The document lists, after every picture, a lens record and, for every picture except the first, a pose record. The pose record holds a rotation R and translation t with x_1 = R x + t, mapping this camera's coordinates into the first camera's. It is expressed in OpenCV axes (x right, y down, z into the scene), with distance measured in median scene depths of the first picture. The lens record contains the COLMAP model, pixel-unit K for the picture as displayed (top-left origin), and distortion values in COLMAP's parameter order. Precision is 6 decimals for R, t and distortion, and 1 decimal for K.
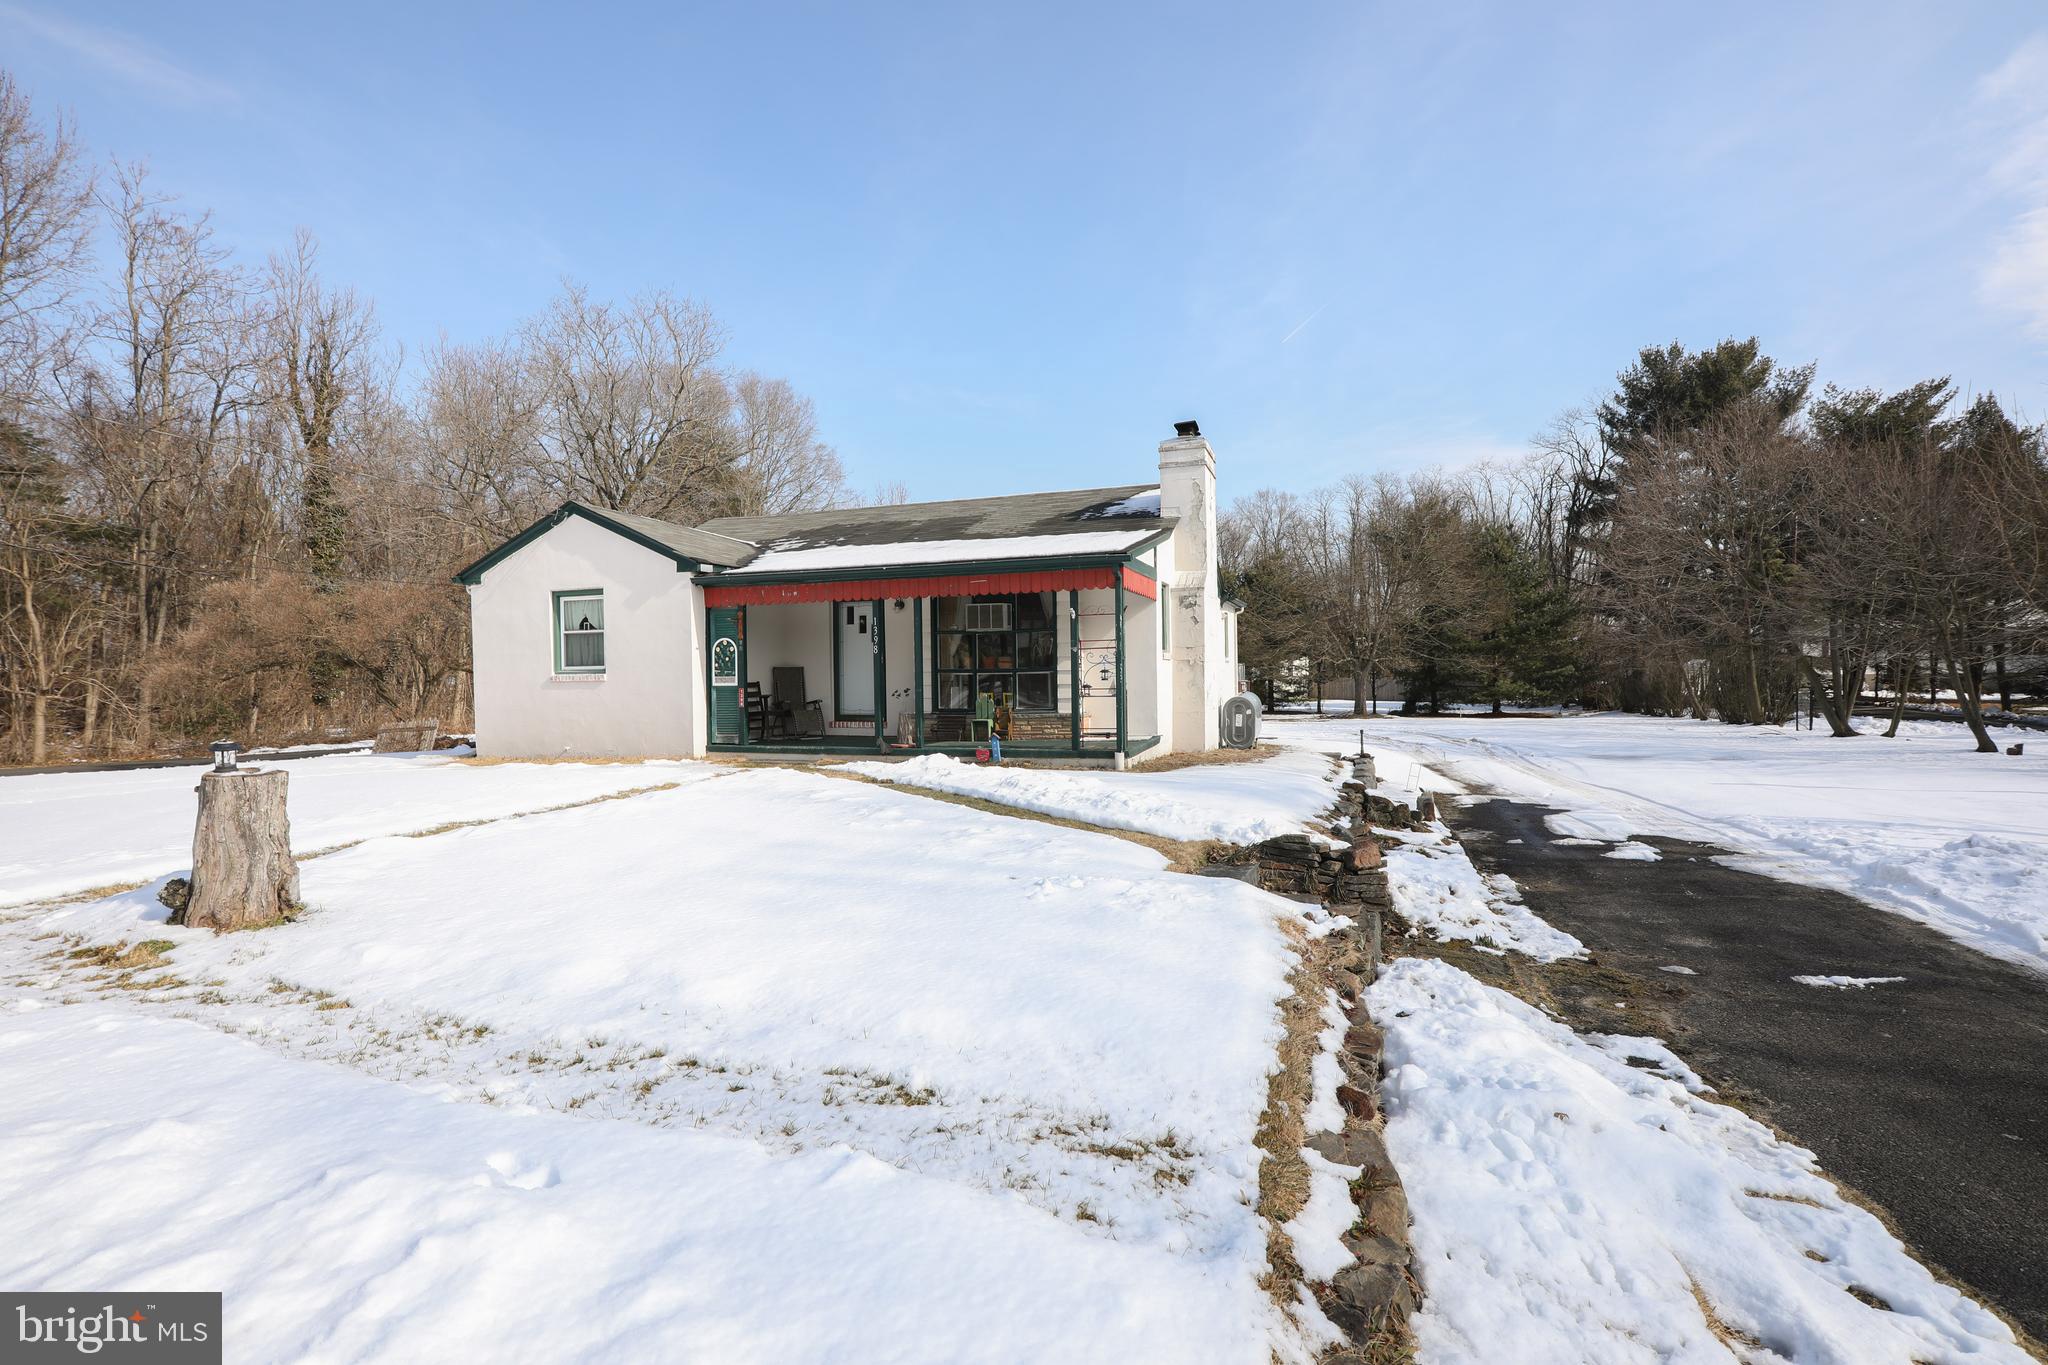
lens RADIAL K [[921.0, 0, 1017.0], [0, 921.0, 683.5], [0, 0, 1]] dist [-0.018010, 0.000809]
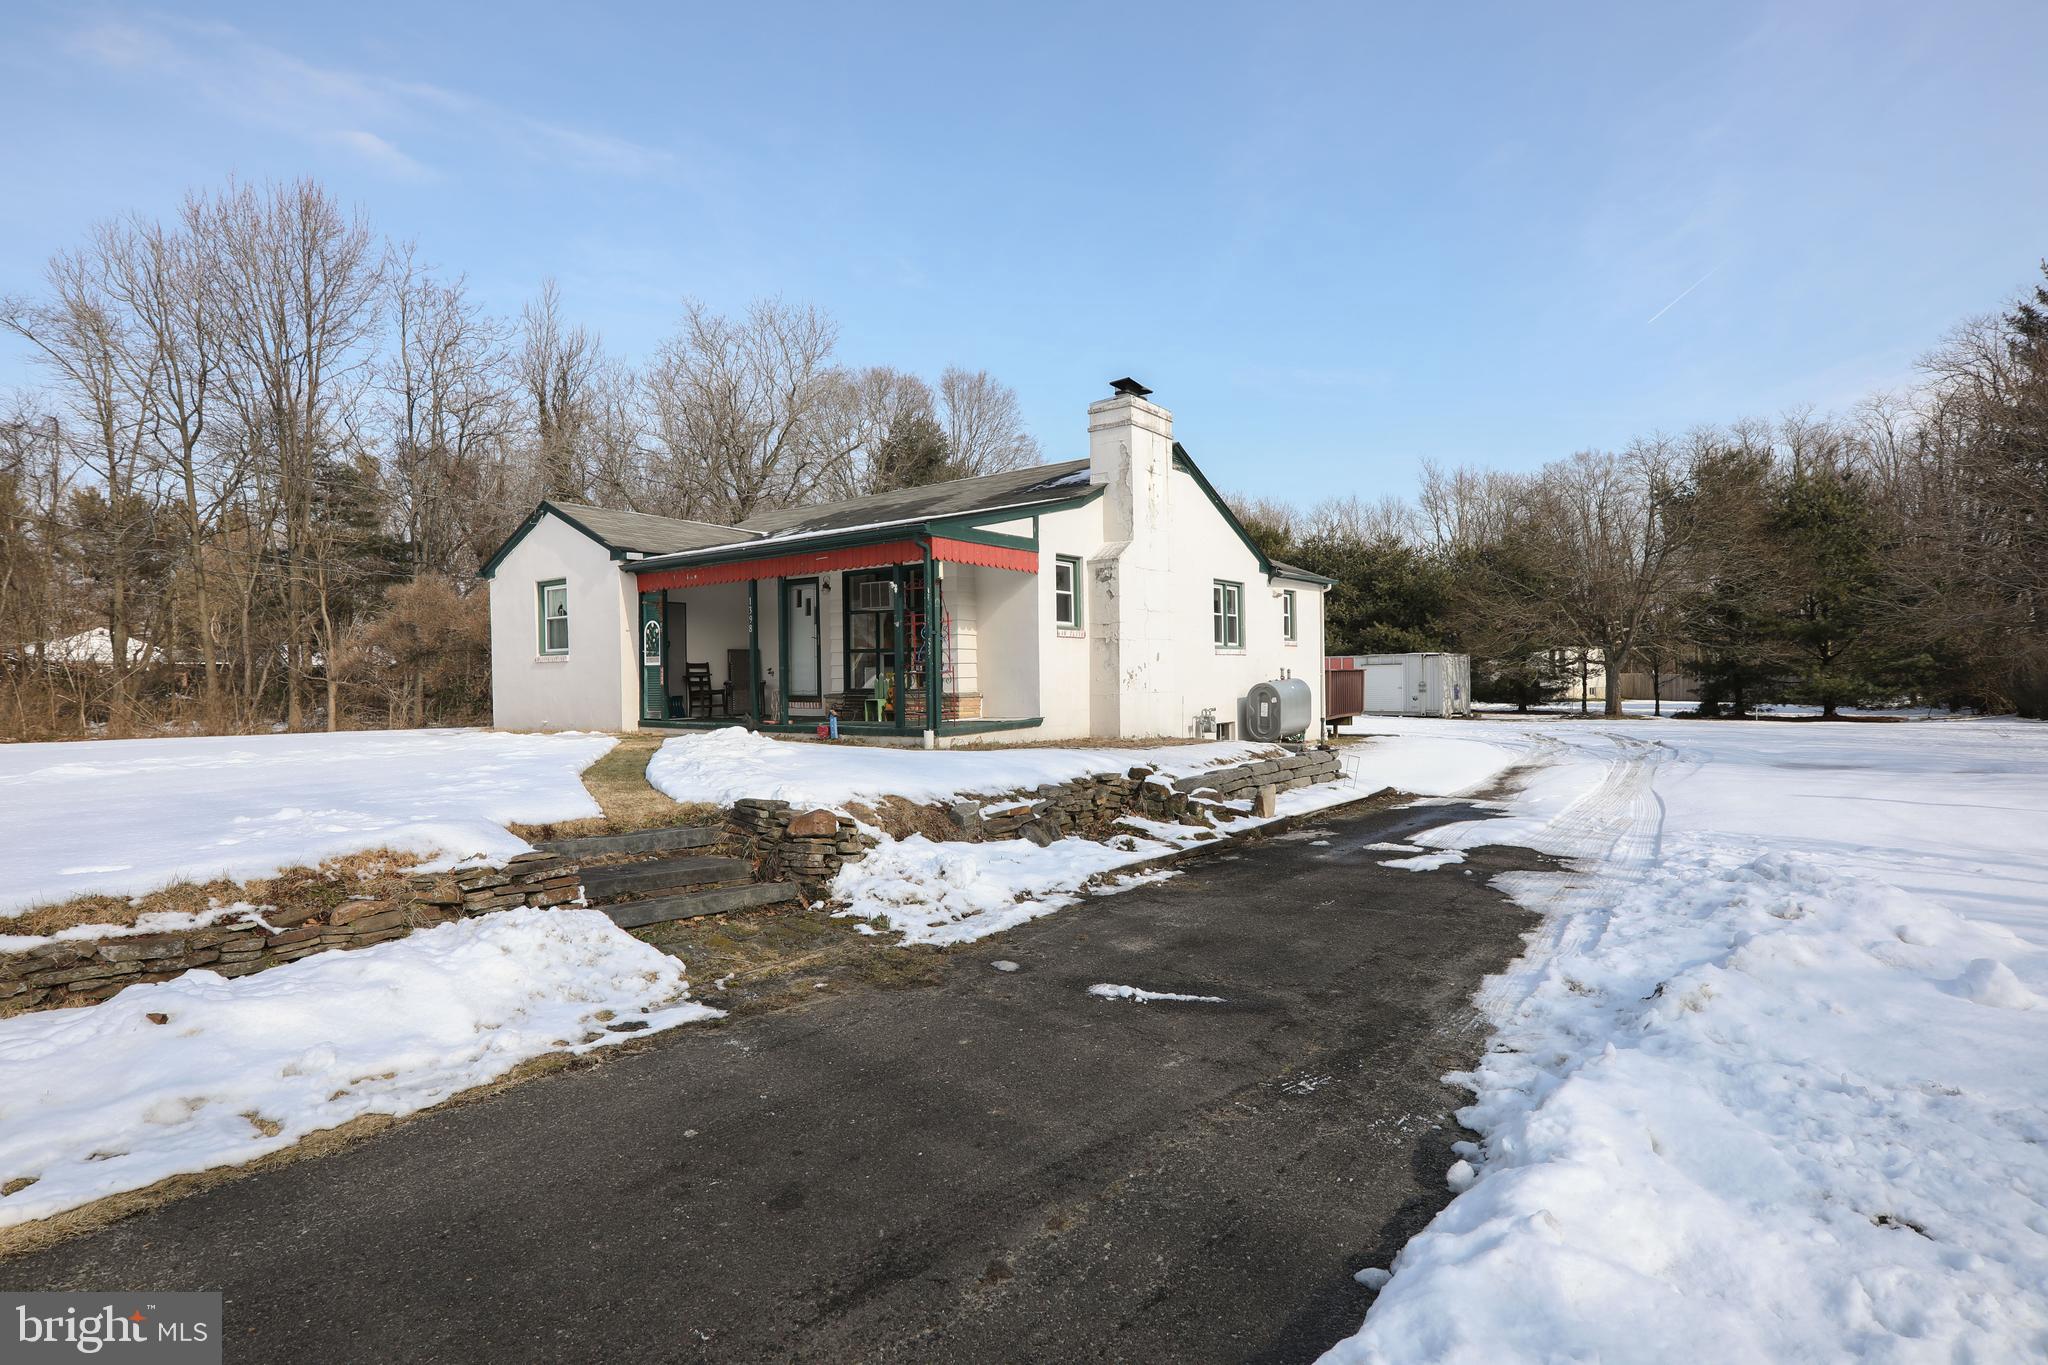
lens RADIAL K [[967.7, 0, 1024.0], [0, 967.7, 682.5], [0, 0, 1]] dist [-0.017821, 0.000125]
pose [[0.952912, 0.003923, -0.303222, 0.403117], [-0.003753, 0.999992, 0.001140, 0.018166], [0.303224, 0.000051, 0.952919, 0.053846]]
